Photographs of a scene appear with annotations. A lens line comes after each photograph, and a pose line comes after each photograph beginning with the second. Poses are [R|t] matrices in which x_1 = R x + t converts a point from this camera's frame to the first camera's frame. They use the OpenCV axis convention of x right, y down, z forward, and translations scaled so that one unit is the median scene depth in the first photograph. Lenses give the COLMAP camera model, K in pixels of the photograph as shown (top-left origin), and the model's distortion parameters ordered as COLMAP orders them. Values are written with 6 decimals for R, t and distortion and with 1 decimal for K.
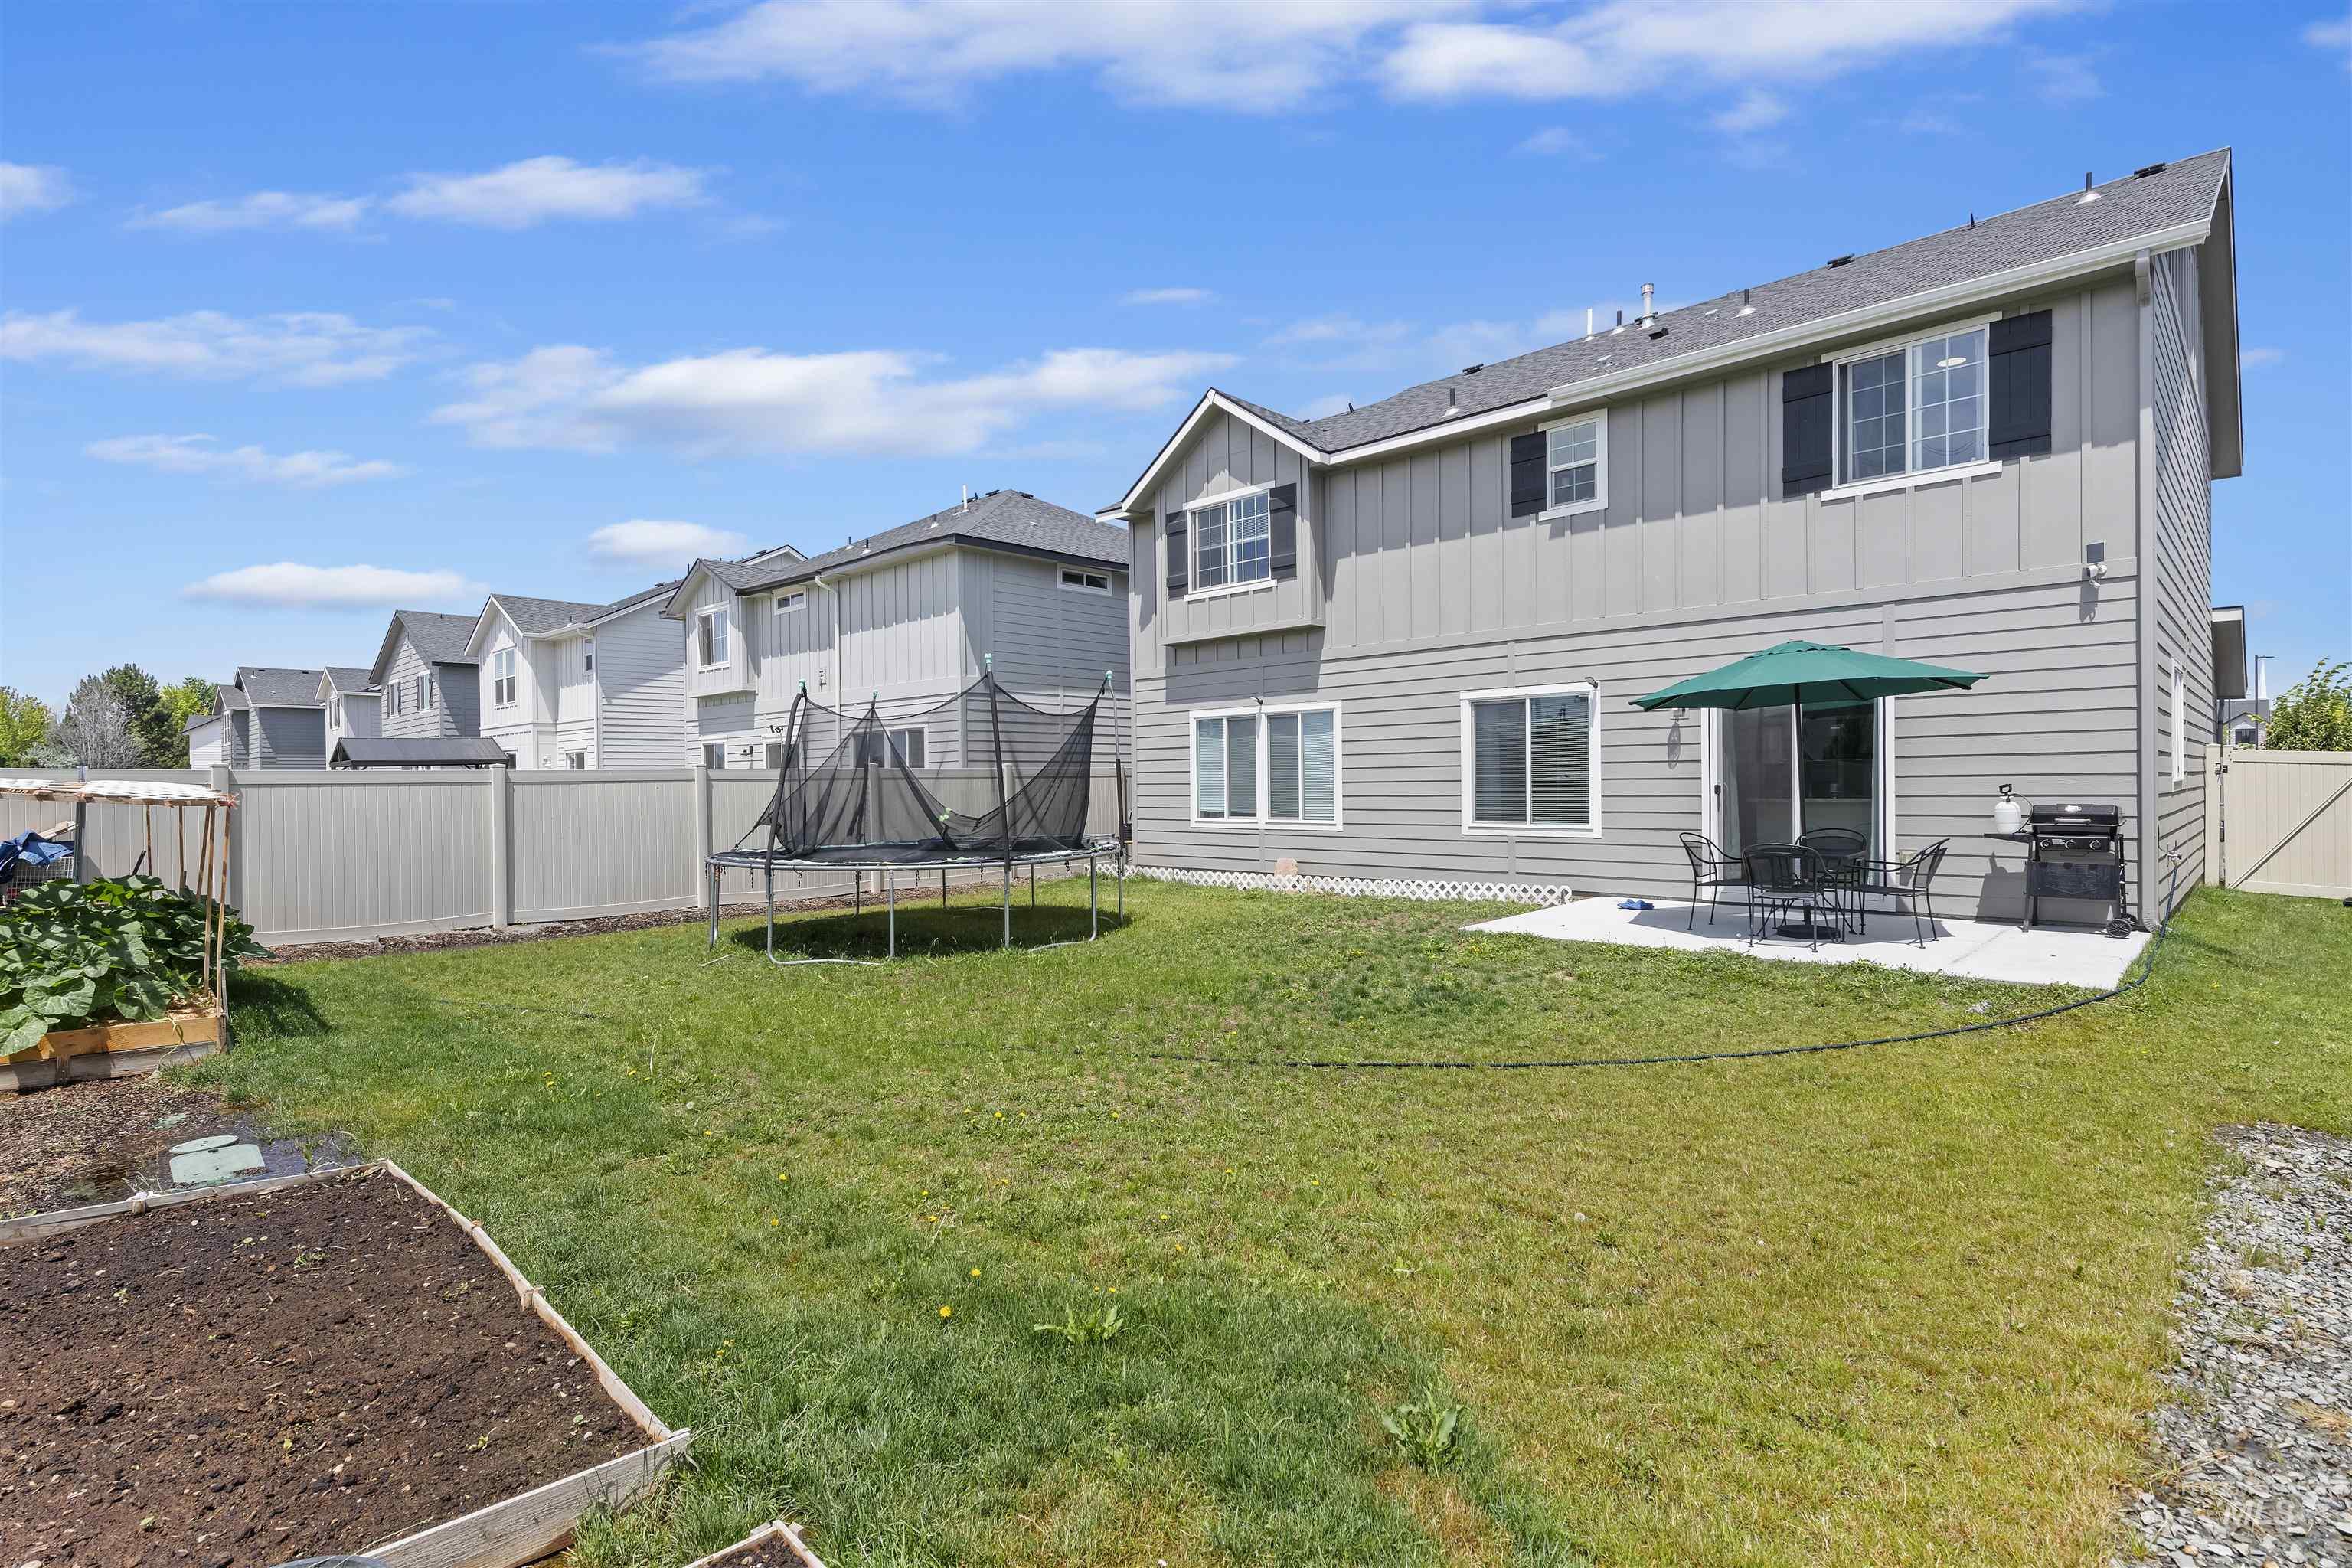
lens RADIAL K [[1114.5, 0, 1176.0], [0, 1114.5, 784.0], [0, 0, 1]] dist [0.000493, -0.000058]
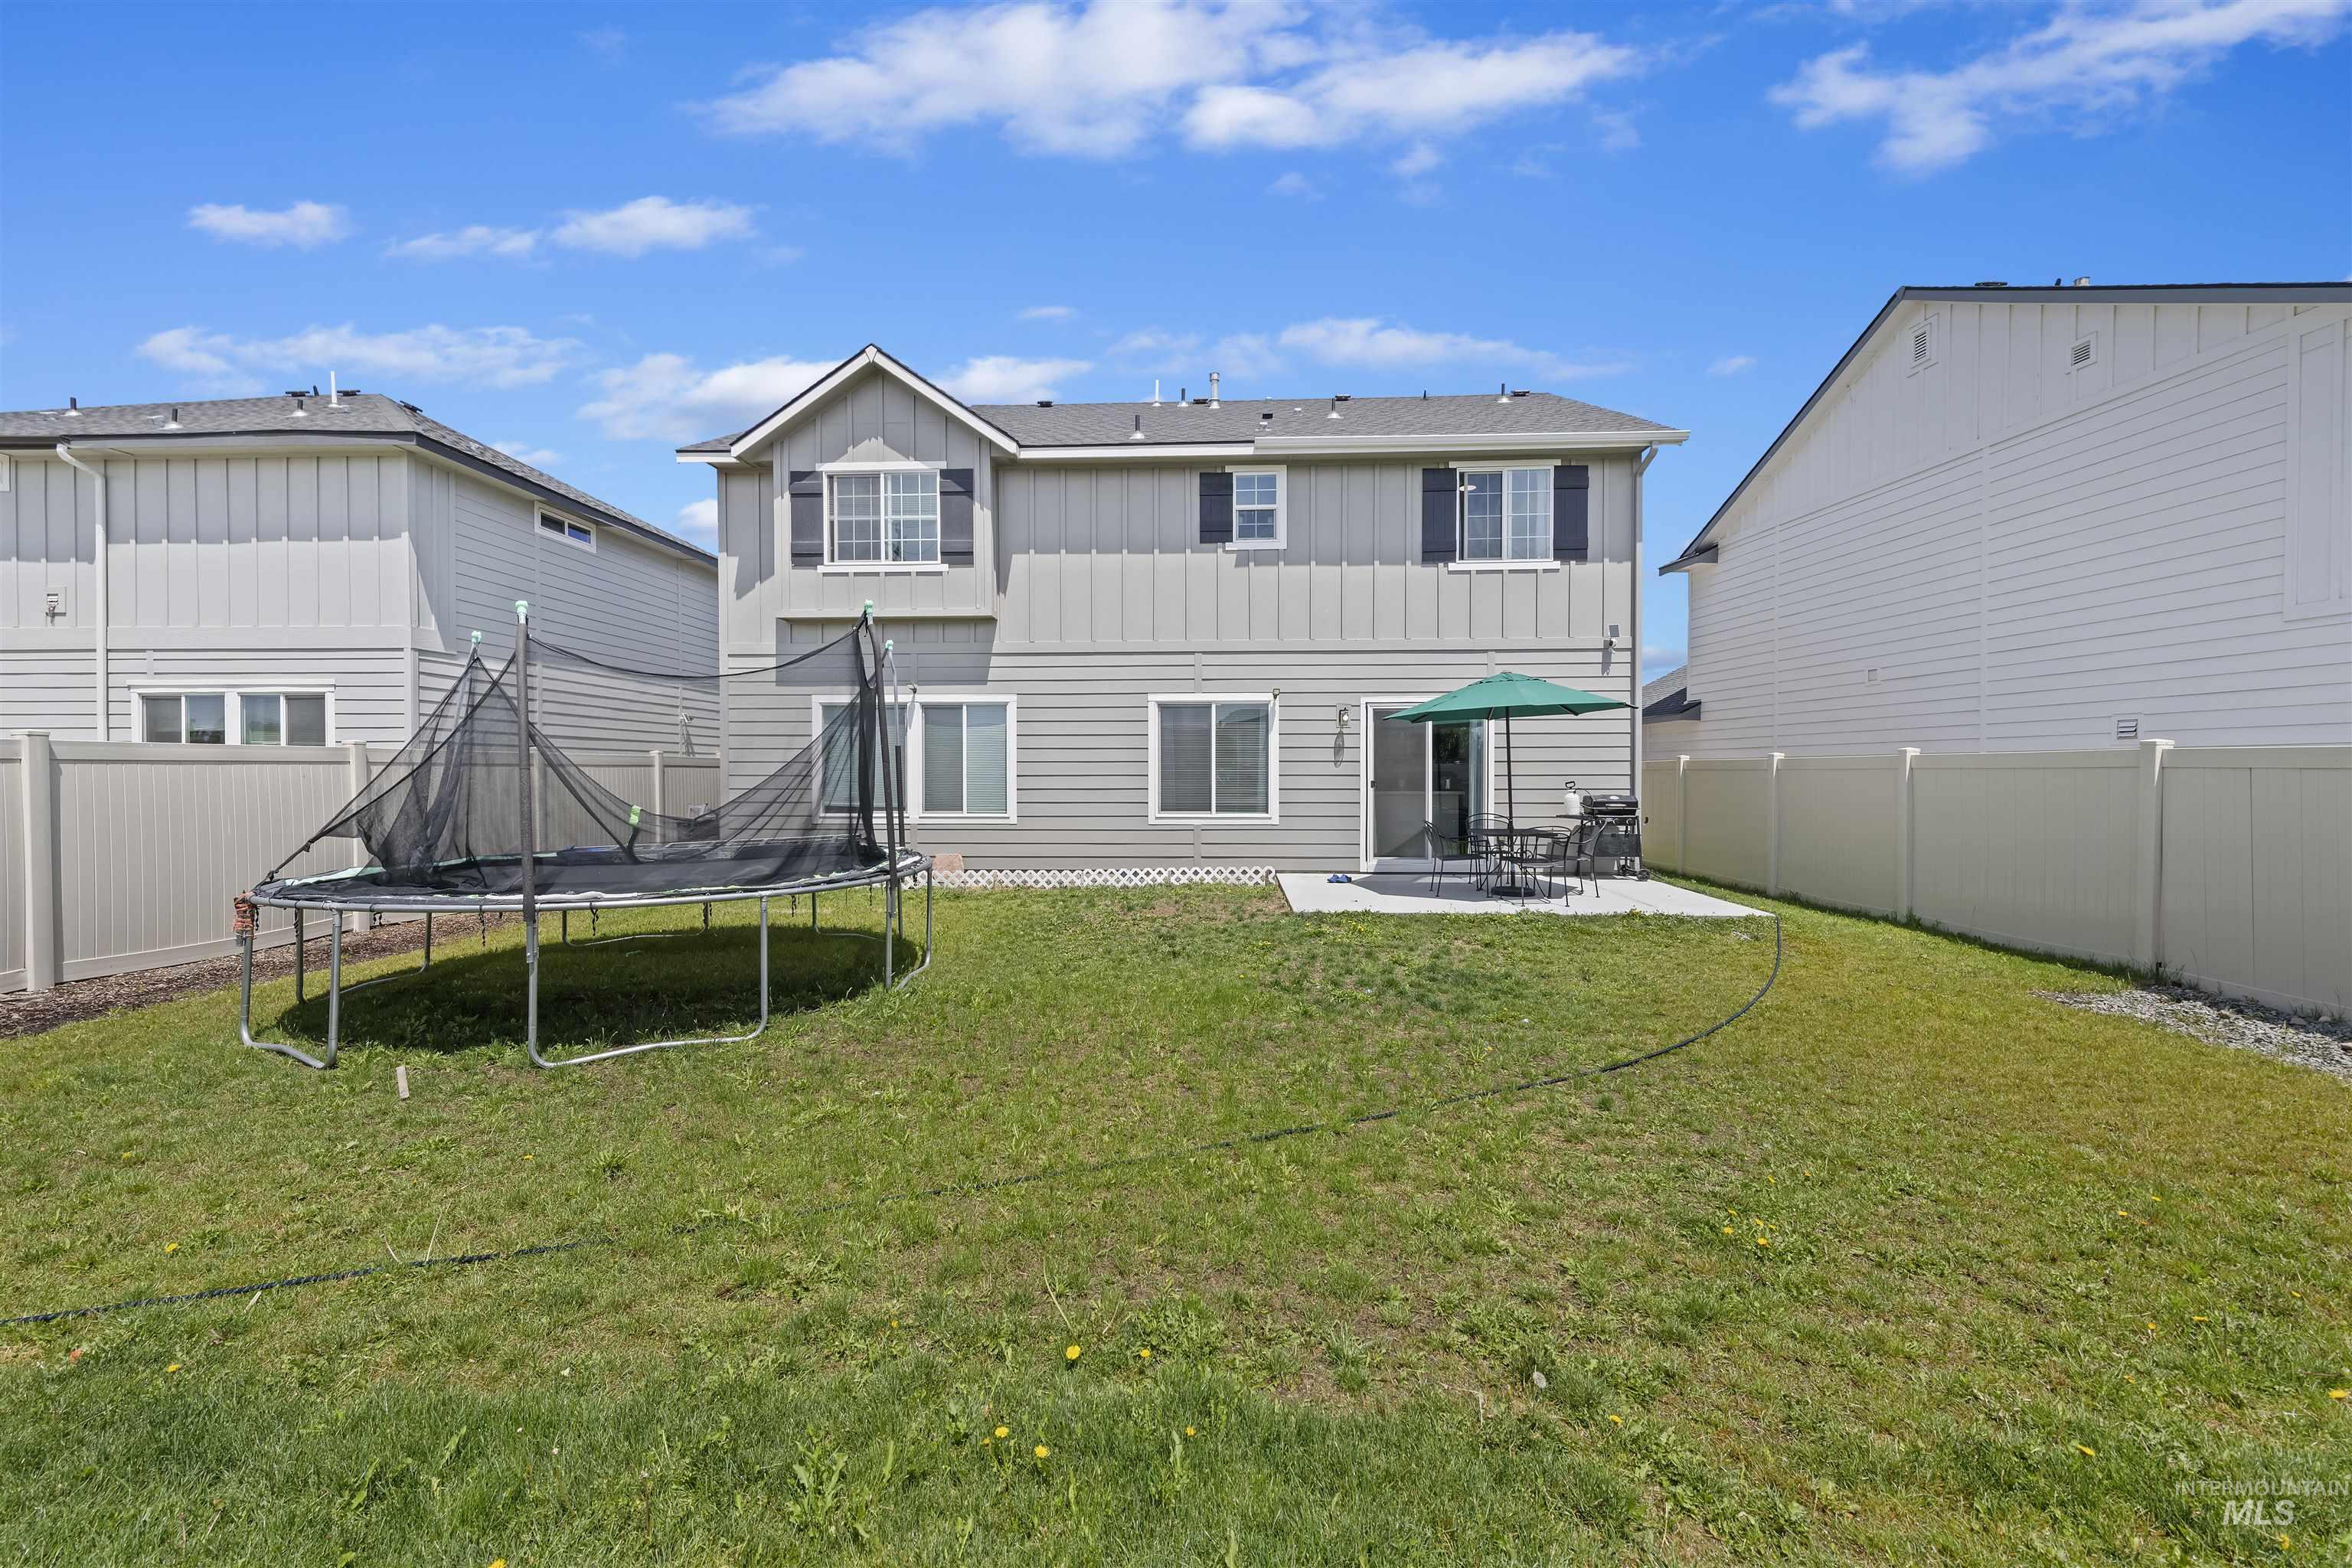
lens RADIAL K [[930.7, 0, 1179.6], [0, 930.7, 775.5], [0, 0, 1]] dist [0.018532, -0.008201]
pose [[0.753746, 0.011730, 0.657061, -0.322012], [-0.007858, 0.999930, -0.008837, 0.005111], [-0.657119, 0.001498, 0.753785, 0.292136]]
